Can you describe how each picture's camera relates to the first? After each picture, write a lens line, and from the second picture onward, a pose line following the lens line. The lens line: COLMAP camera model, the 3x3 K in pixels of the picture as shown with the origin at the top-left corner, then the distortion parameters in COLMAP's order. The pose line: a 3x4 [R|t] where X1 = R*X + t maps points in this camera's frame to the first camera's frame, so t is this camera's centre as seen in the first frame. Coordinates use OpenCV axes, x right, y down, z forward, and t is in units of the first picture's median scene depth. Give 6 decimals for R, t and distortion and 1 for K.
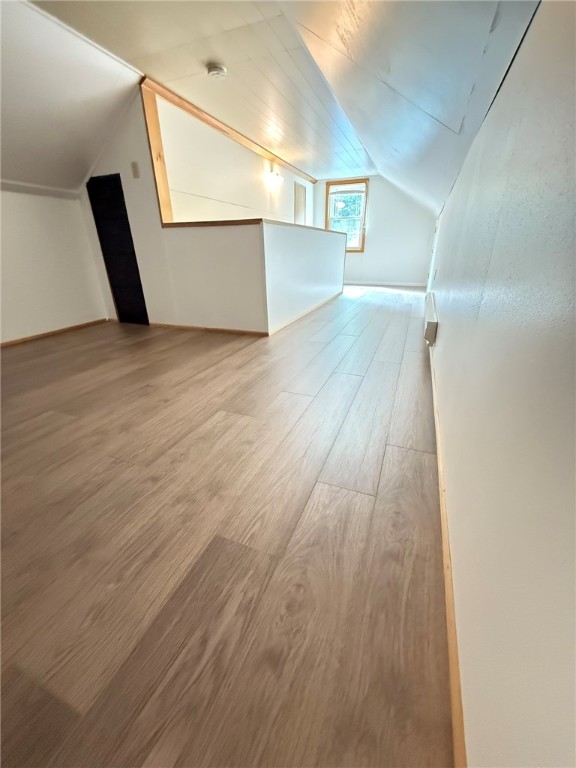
lens RADIAL K [[310.7, 0, 295.4], [0, 310.7, 383.9], [0, 0, 1]] dist [-0.001677, -0.000216]
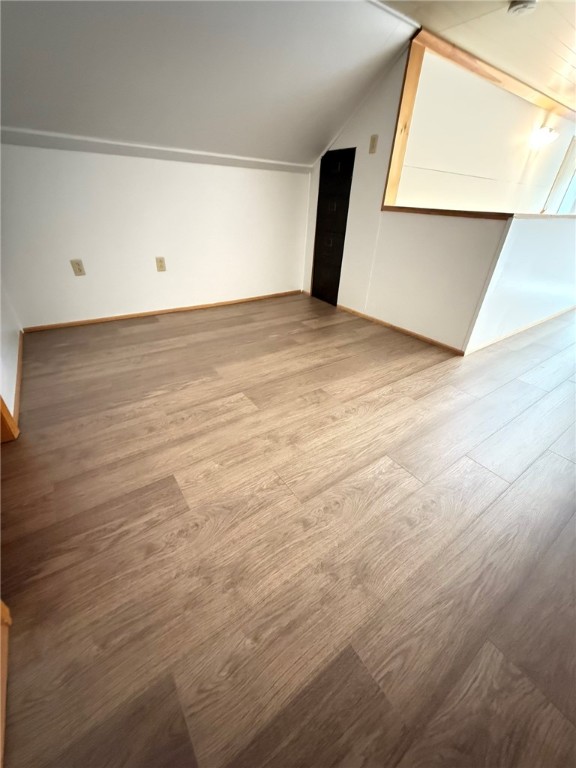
lens RADIAL K [[314.1, 0, 288.0], [0, 314.1, 384.0], [0, 0, 1]] dist [-0.000337, 0.000052]
pose [[0.832691, 0.322390, -0.450212, -0.087679], [-0.268249, 0.946123, 0.181364, -0.130582], [0.484426, -0.030251, 0.874309, 0.046437]]
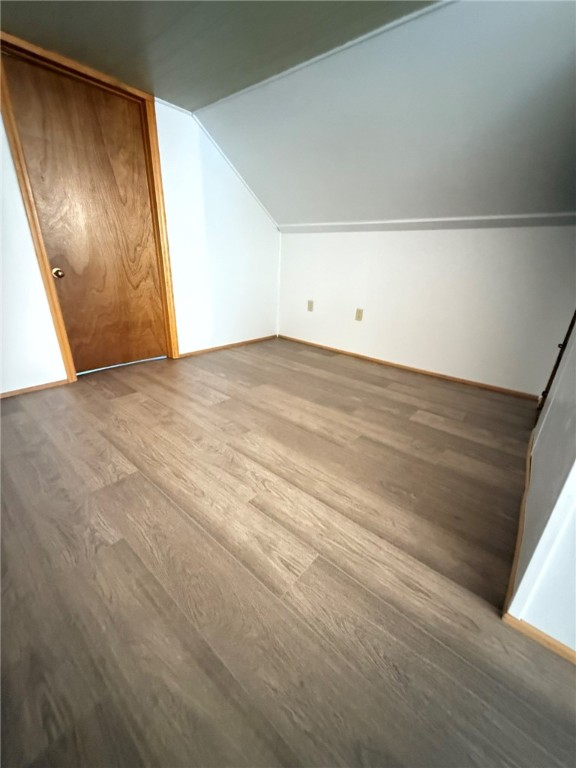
lens RADIAL K [[314.1, 0, 288.0], [0, 314.1, 384.0], [0, 0, 1]] dist [-0.000337, 0.000052]
pose [[-0.343467, 0.343304, -0.874170, 0.211454], [-0.408434, 0.783564, 0.468197, -0.468637], [0.845702, 0.517851, -0.128911, 0.885206]]
